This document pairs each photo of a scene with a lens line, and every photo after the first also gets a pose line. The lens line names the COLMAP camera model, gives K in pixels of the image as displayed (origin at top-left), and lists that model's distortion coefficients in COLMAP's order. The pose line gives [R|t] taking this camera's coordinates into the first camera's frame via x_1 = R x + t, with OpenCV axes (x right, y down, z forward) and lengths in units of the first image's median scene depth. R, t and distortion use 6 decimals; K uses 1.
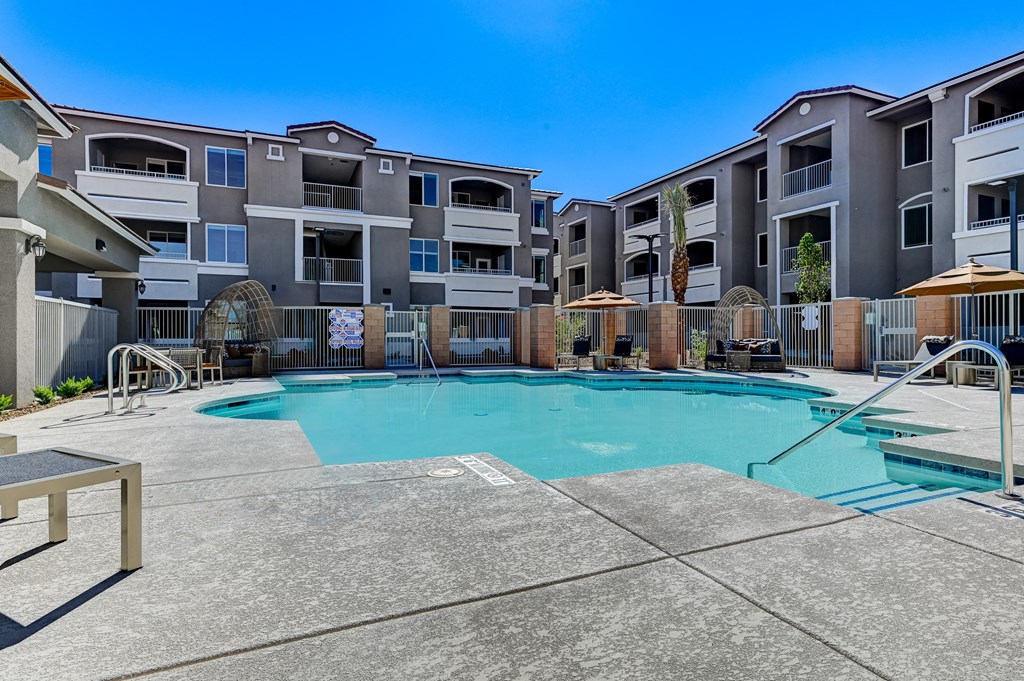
lens RADIAL K [[536.9, 0, 511.1], [0, 536.9, 339.6], [0, 0, 1]] dist [0.000200, 0.000139]
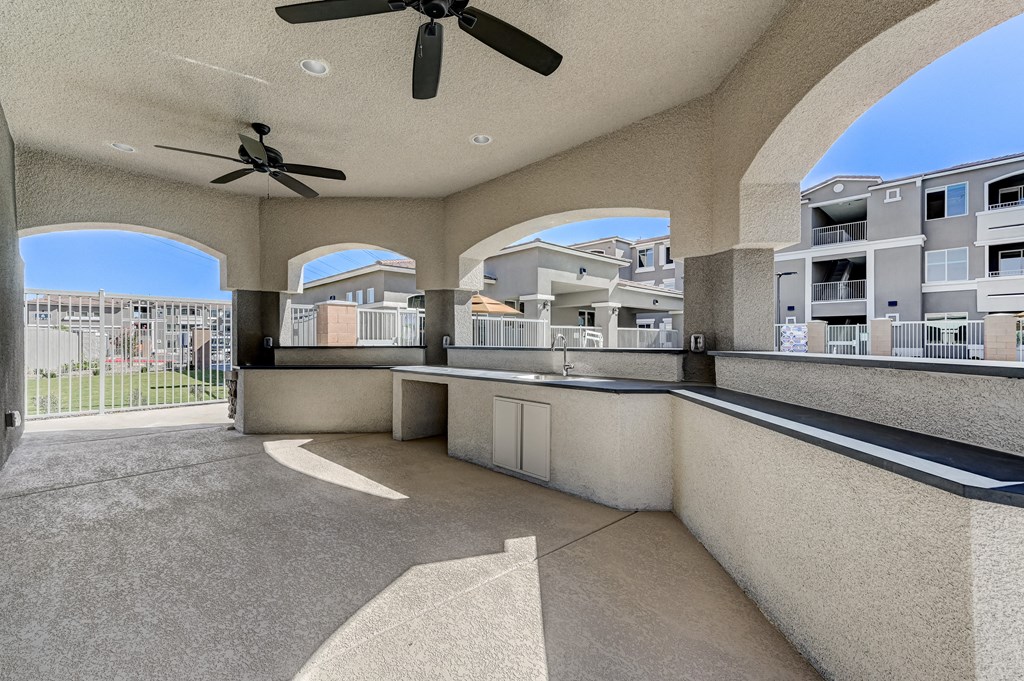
lens RADIAL K [[453.2, 0, 510.8], [0, 453.2, 342.3], [0, 0, 1]] dist [-0.011880, -0.000102]
pose [[0.348223, 0.002138, -0.937409, 0.390538], [-0.002333, 0.999996, 0.001414, -0.007332], [0.937409, 0.001695, 0.348227, -0.103135]]
